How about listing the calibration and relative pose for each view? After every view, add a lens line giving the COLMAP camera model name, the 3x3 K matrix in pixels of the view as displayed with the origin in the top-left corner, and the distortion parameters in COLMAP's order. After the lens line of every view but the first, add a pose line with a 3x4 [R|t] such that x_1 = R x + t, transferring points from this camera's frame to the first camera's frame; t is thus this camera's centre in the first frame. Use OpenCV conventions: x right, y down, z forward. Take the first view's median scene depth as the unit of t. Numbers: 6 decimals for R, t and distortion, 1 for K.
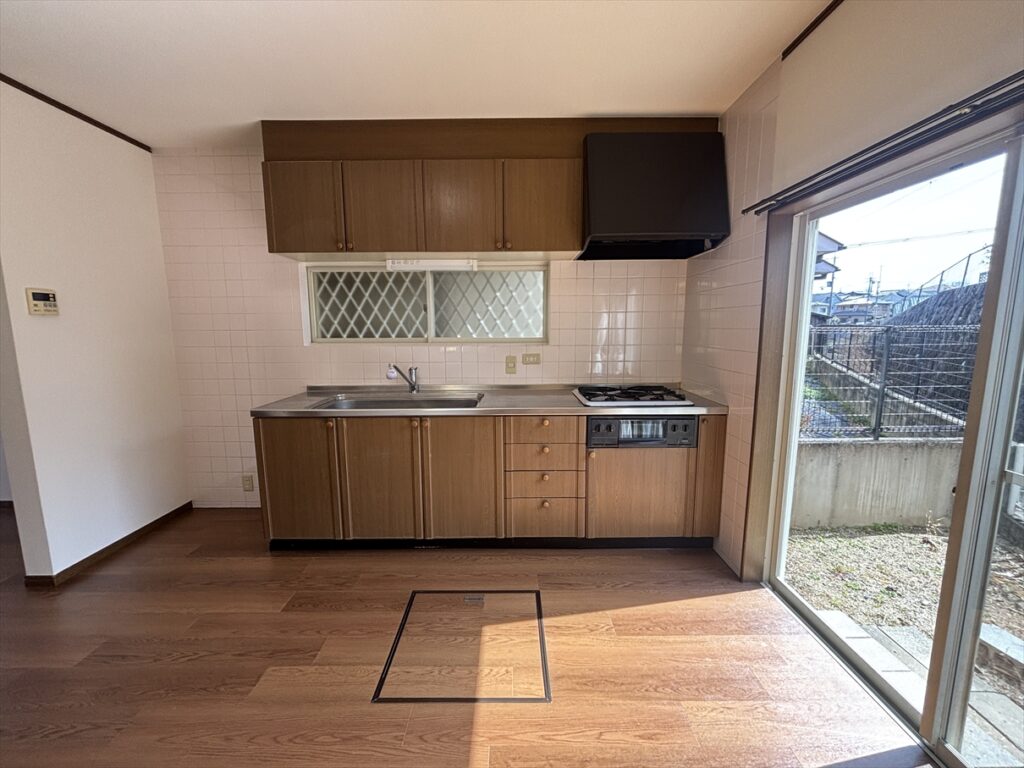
lens RADIAL K [[411.7, 0, 512.0], [0, 411.7, 384.0], [0, 0, 1]] dist [0.001175, 0.000073]
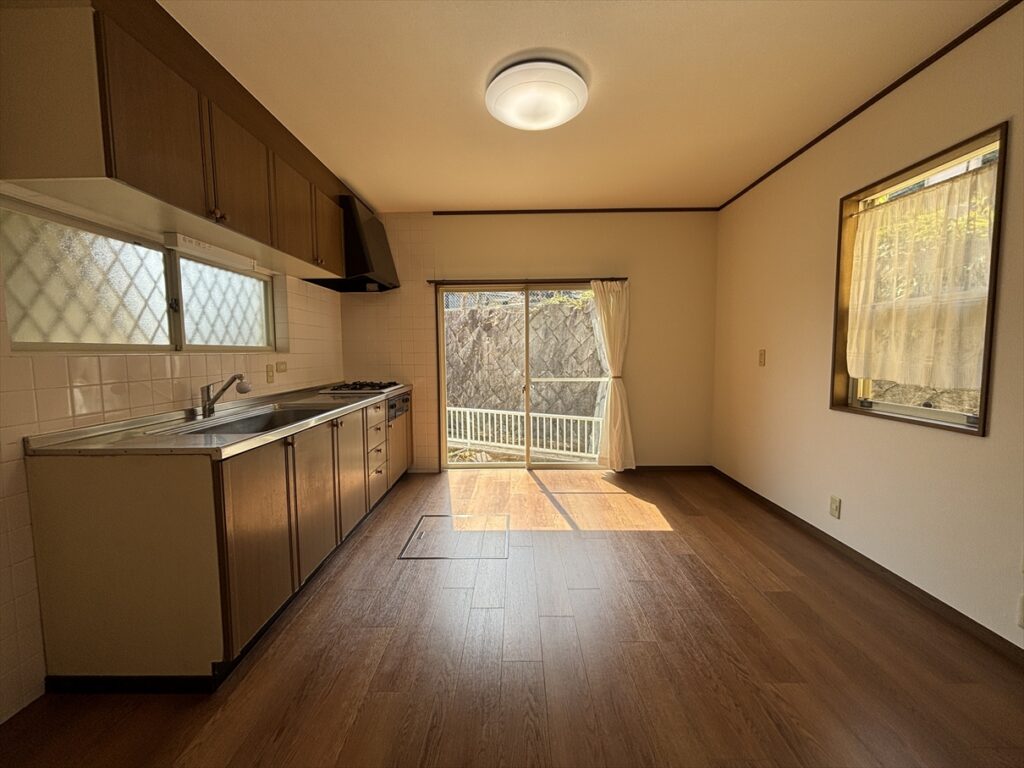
lens RADIAL K [[411.7, 0, 512.0], [0, 411.7, 384.0], [0, 0, 1]] dist [0.001175, 0.000073]
pose [[0.007040, -0.075966, 0.997086, -1.161181], [0.141827, 0.987106, 0.074205, -0.017179], [-0.989866, 0.140891, 0.017724, 0.515855]]
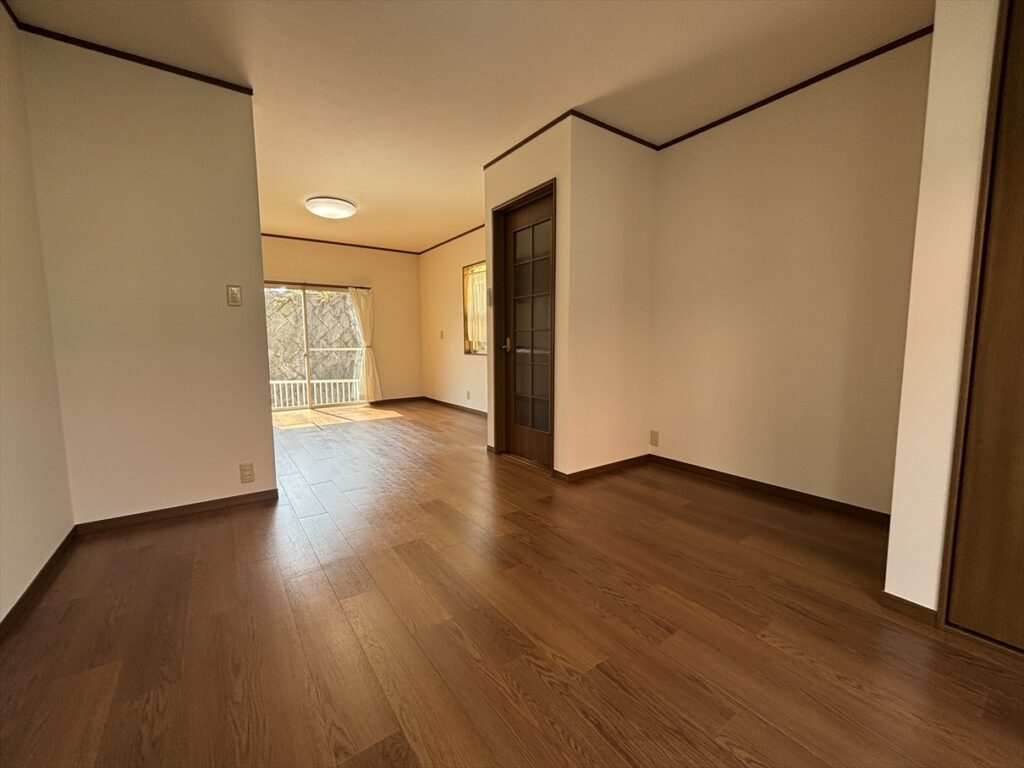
lens RADIAL K [[411.7, 0, 512.0], [0, 411.7, 384.0], [0, 0, 1]] dist [0.001175, 0.000073]
pose [[-0.587398, -0.077814, 0.805548, -2.239047], [0.114981, 0.977245, 0.178243, -0.000455], [-0.801088, 0.197323, -0.565085, 0.930131]]
